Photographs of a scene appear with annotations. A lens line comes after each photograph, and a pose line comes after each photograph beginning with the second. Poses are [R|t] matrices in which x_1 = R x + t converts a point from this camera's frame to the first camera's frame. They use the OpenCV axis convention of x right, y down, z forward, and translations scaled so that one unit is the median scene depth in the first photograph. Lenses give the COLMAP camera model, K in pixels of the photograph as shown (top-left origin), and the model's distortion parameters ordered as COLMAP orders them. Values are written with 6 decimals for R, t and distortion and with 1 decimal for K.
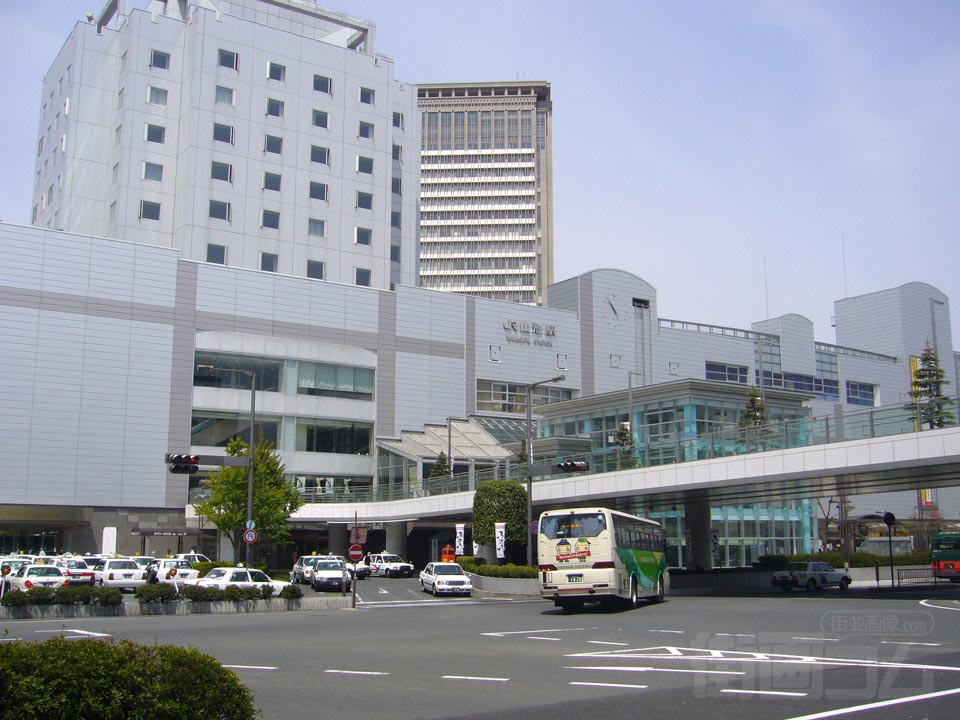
lens RADIAL K [[1013.3, 0, 471.8], [0, 1013.3, 361.2], [0, 0, 1]] dist [-0.055930, 0.000000]
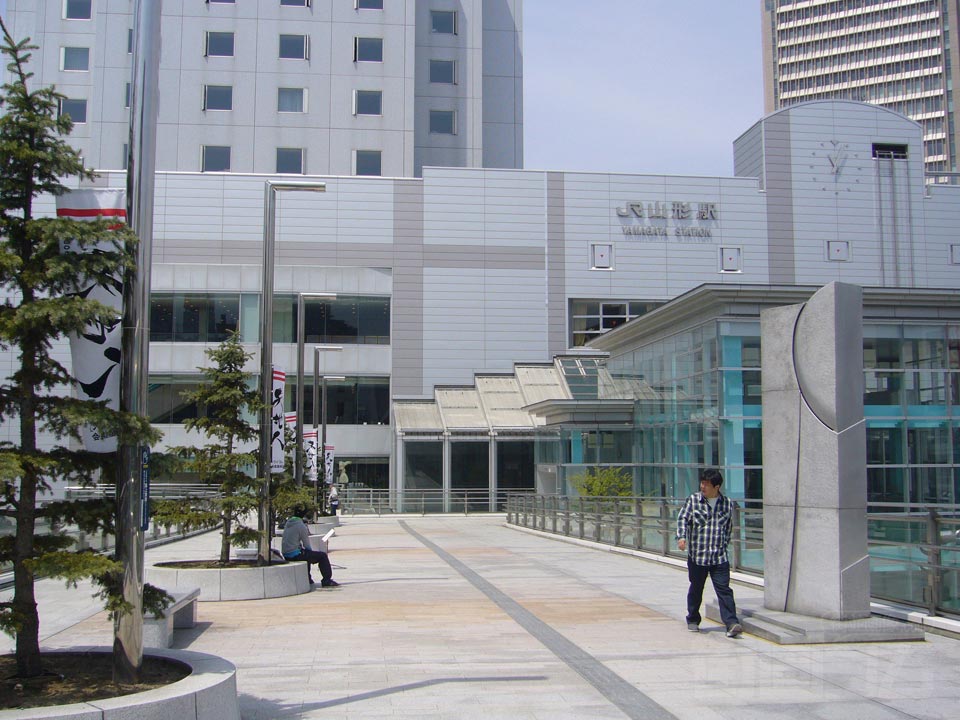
lens RADIAL K [[1013.3, 0, 488.0], [0, 1013.3, 361.5], [0, 0, 1]] dist [-0.055930, 0.000000]
pose [[0.889118, -0.040047, -0.455923, 0.244554], [0.079981, 0.994431, 0.068628, 0.008649], [0.450635, -0.097484, 0.887369, 0.385782]]
